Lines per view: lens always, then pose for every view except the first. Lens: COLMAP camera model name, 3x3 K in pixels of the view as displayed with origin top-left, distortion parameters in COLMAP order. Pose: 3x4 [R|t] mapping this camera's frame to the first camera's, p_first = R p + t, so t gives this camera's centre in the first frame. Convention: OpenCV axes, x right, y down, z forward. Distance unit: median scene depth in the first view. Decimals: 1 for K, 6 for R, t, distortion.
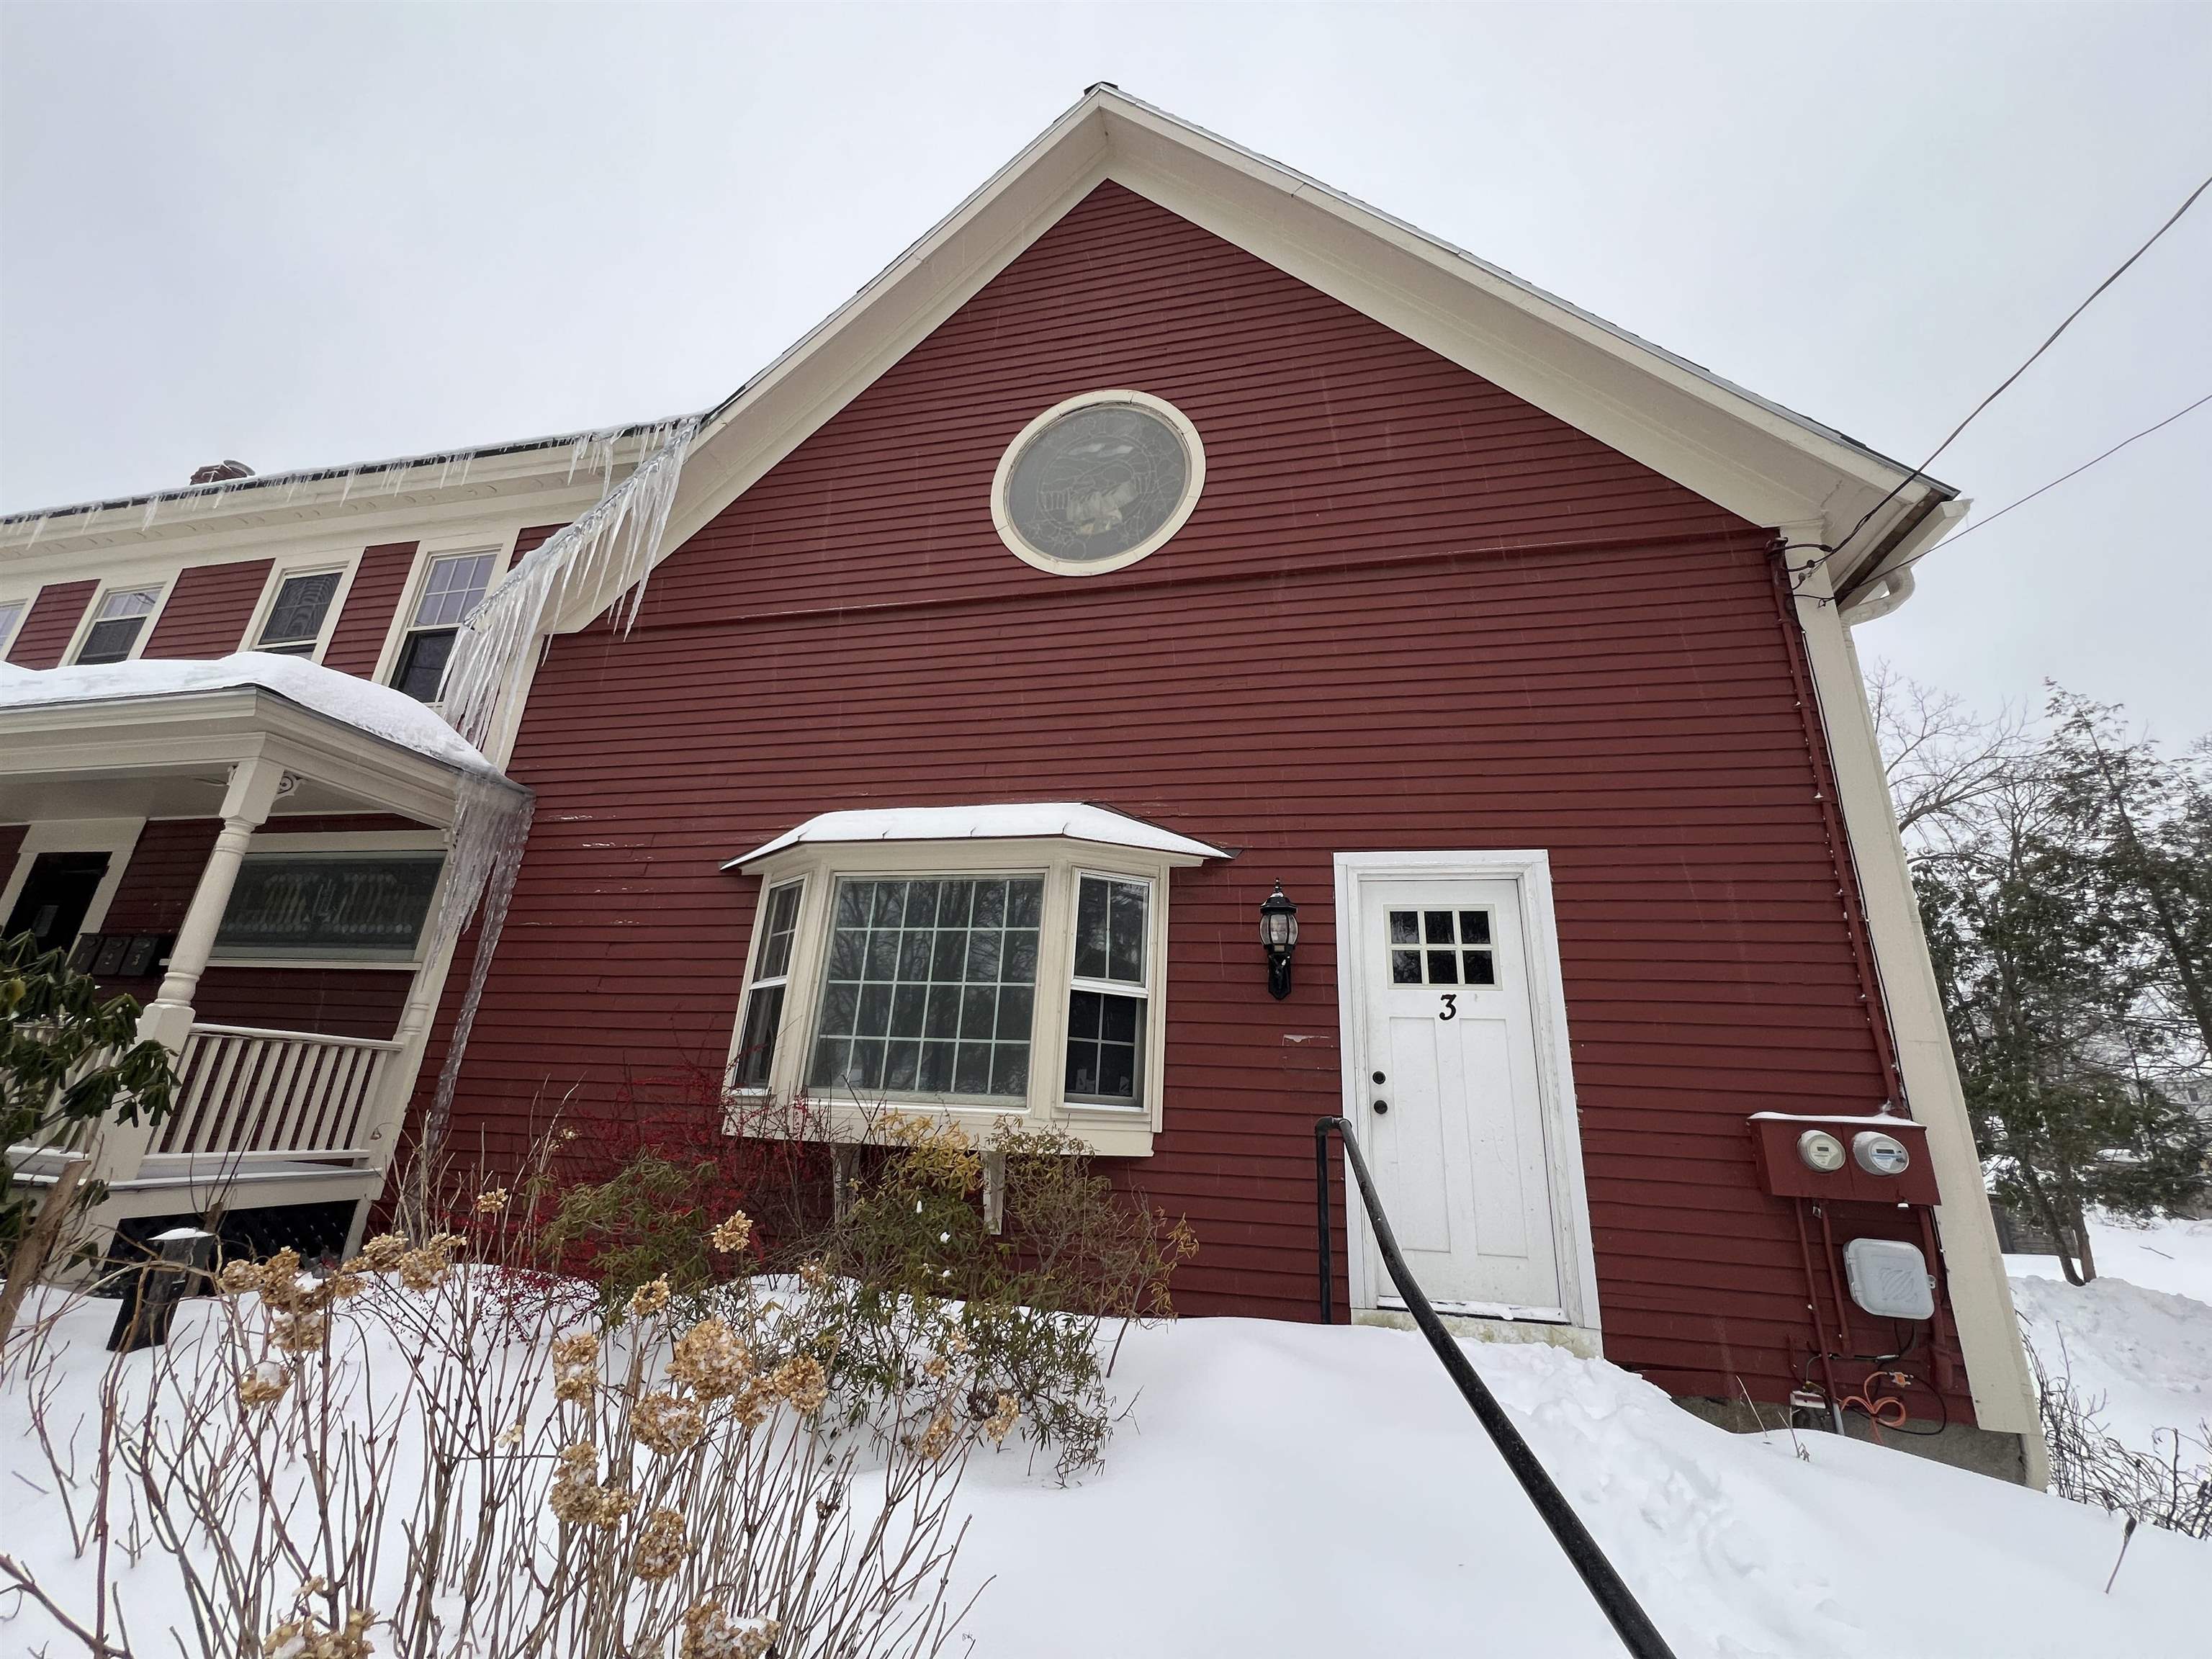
lens RADIAL K [[880.2, 0, 1111.3], [0, 880.2, 827.4], [0, 0, 1]] dist [-0.001190, 0.000234]
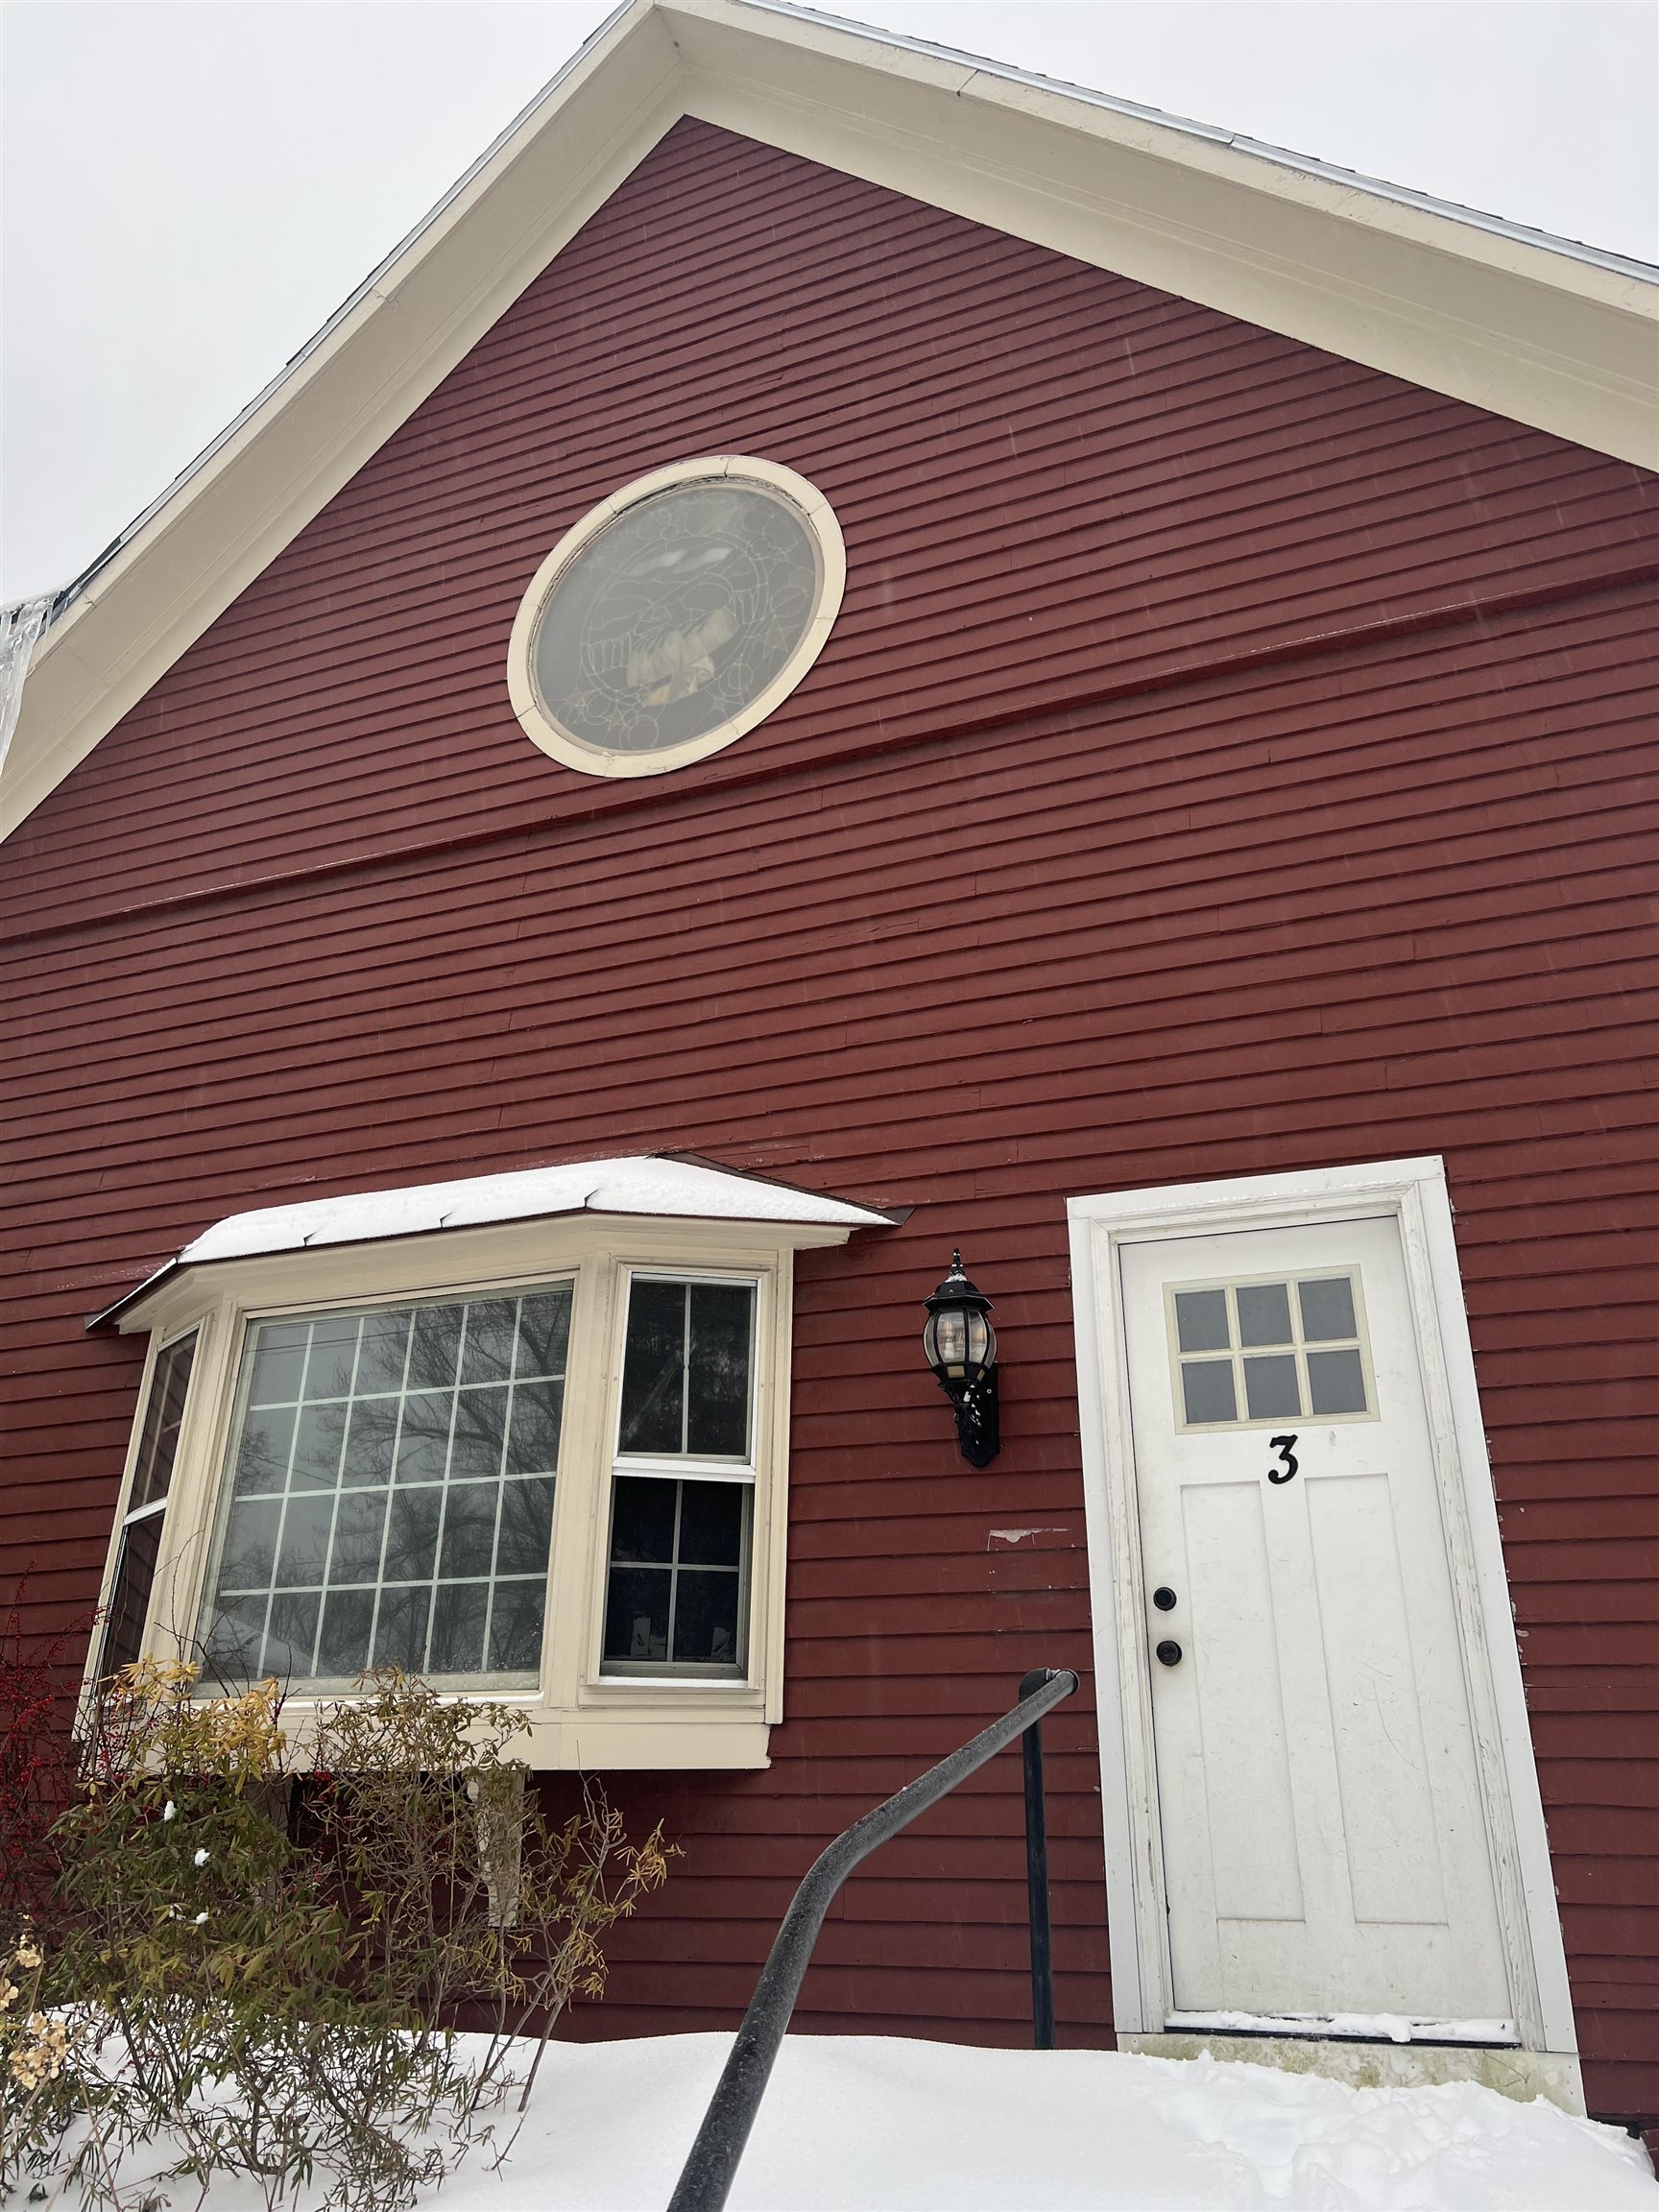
lens RADIAL K [[1642.5, 0, 830.2], [0, 1642.5, 1108.5], [0, 0, 1]] dist [0.048505, -0.052310]
pose [[0.987566, -0.097654, -0.123194, 0.246482], [0.086562, 0.991952, -0.092401, 0.057729], [0.131226, 0.080588, 0.988071, -0.060568]]
